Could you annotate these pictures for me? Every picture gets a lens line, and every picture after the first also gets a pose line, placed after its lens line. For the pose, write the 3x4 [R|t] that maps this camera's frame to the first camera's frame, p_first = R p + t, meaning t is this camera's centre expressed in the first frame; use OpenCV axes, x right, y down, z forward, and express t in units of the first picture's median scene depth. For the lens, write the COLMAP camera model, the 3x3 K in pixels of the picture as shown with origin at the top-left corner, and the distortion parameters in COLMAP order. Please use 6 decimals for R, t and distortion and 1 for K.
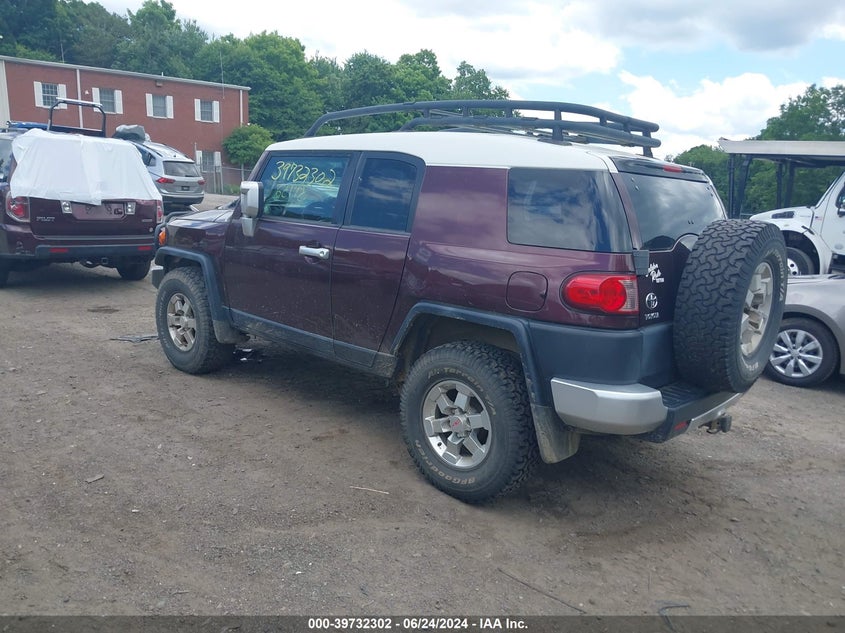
lens RADIAL K [[663.2, 0, 427.8], [0, 663.2, 314.5], [0, 0, 1]] dist [0.016295, -0.027168]
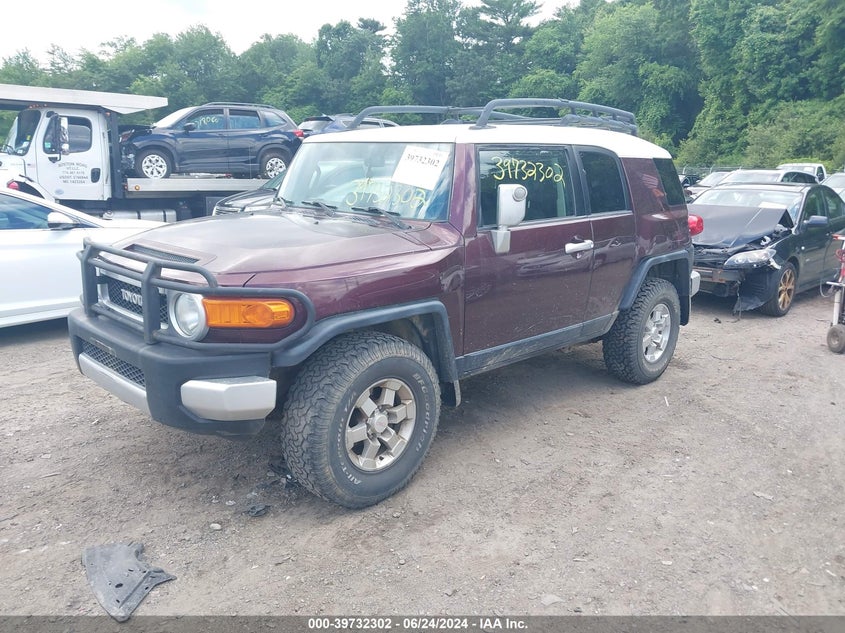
lens RADIAL K [[663.2, 0, 426.0], [0, 663.2, 313.7], [0, 0, 1]] dist [0.016295, -0.027168]
pose [[0.056433, -0.284338, 0.957062, -1.068772], [0.178121, 0.946078, 0.270572, -0.282182], [-0.982389, 0.155203, 0.104036, 1.024902]]
